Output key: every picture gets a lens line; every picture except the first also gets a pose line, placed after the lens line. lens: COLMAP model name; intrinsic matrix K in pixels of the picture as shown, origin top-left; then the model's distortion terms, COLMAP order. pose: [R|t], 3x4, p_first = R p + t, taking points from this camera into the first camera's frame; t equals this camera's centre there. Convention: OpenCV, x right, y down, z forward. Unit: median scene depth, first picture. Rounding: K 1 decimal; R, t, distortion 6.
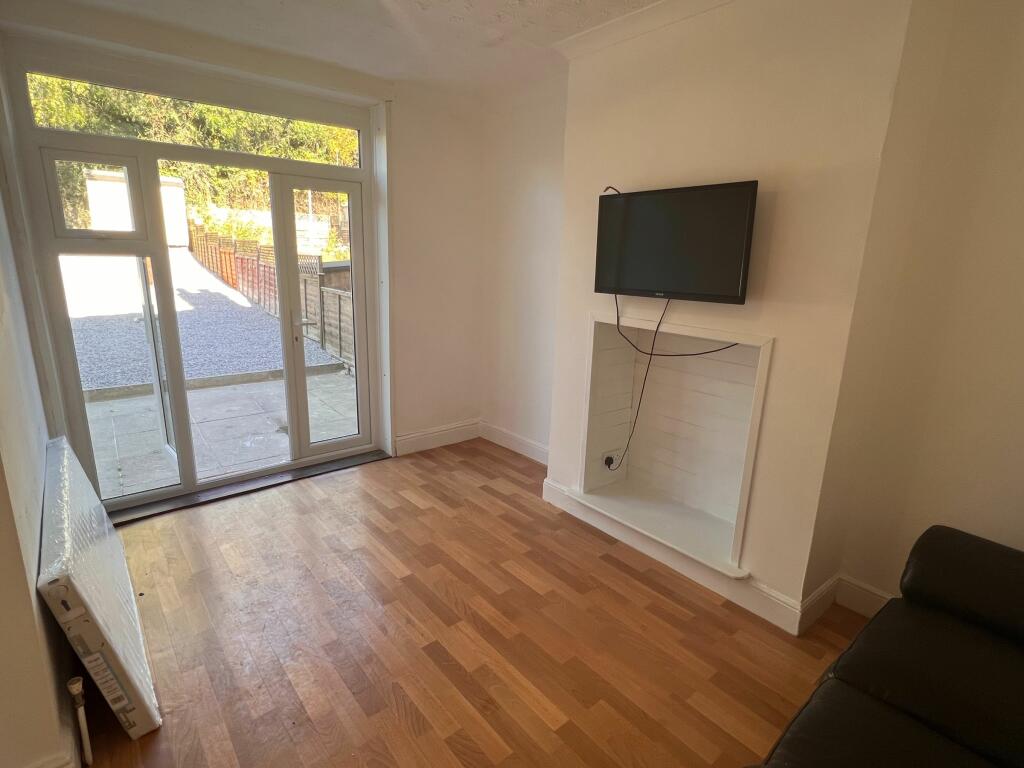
lens RADIAL K [[527.4, 0, 507.6], [0, 527.4, 379.1], [0, 0, 1]] dist [-0.004485, -0.003491]
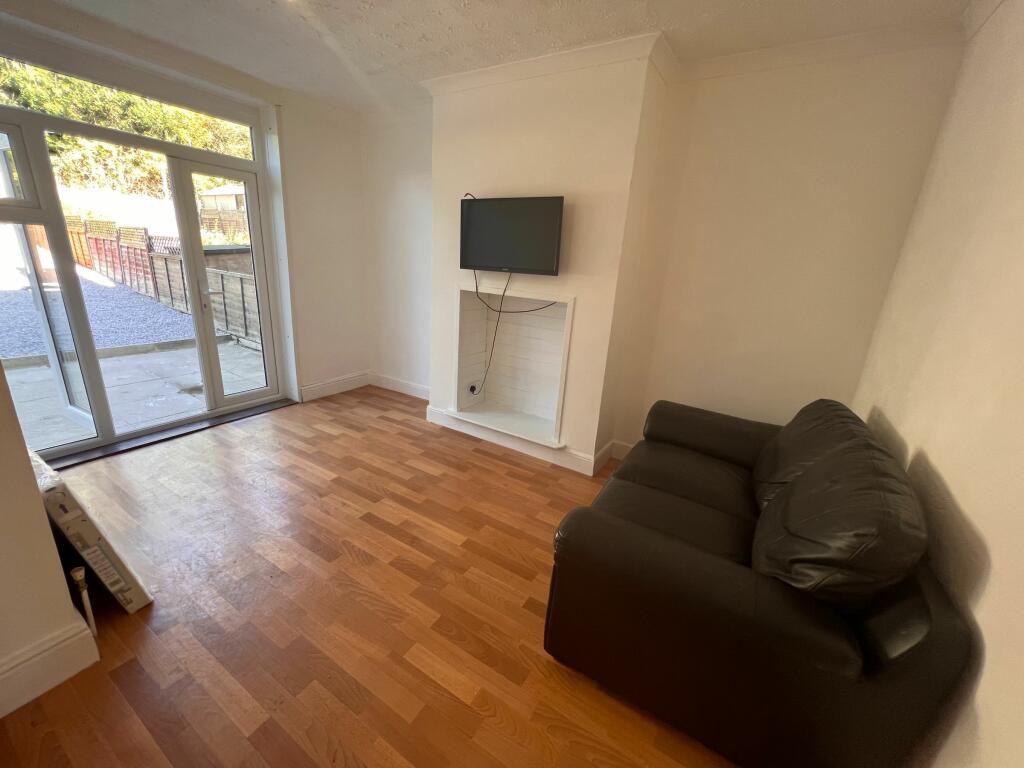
lens RADIAL K [[410.8, 0, 508.9], [0, 410.8, 377.5], [0, 0, 1]] dist [-0.000160, -0.000115]
pose [[0.945396, -0.060329, 0.320292, -0.072913], [0.039149, 0.996624, 0.072166, 0.046917], [-0.323565, -0.055687, 0.944566, -0.097033]]
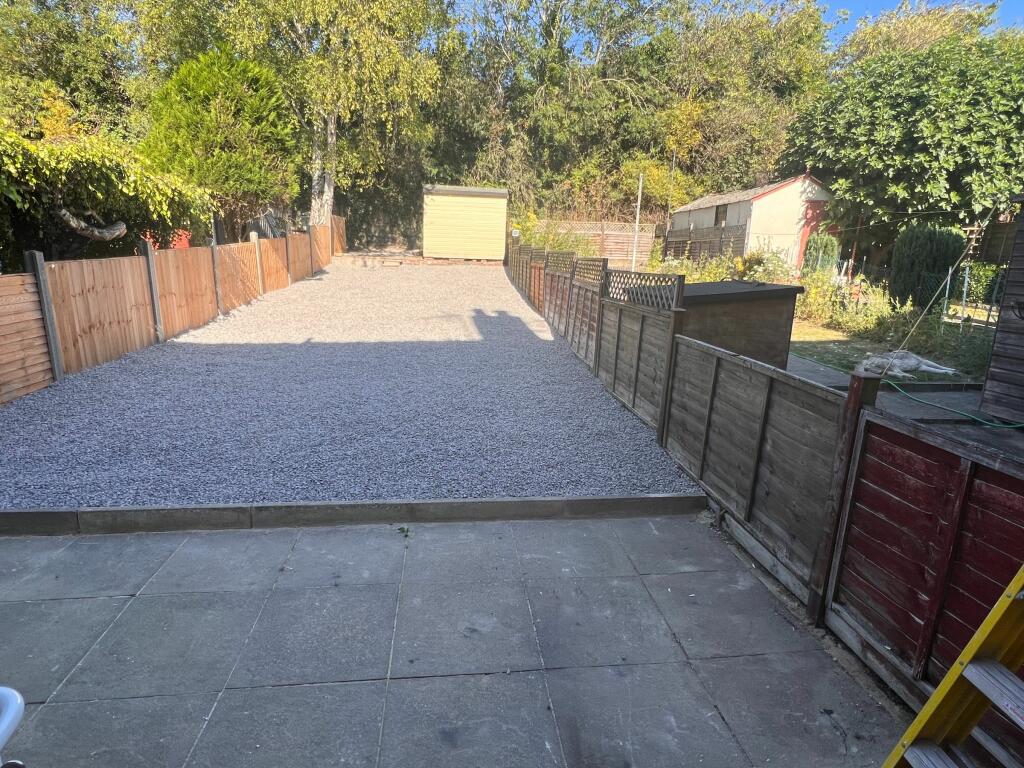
lens RADIAL K [[543.4, 0, 487.4], [0, 543.4, 385.2], [0, 0, 1]] dist [-0.007224, -0.000220]
pose [[0.837111, 0.123019, -0.533021, -0.514463], [-0.135110, 0.990694, 0.016457, -0.256620], [0.530085, 0.058240, 0.845942, 1.045674]]
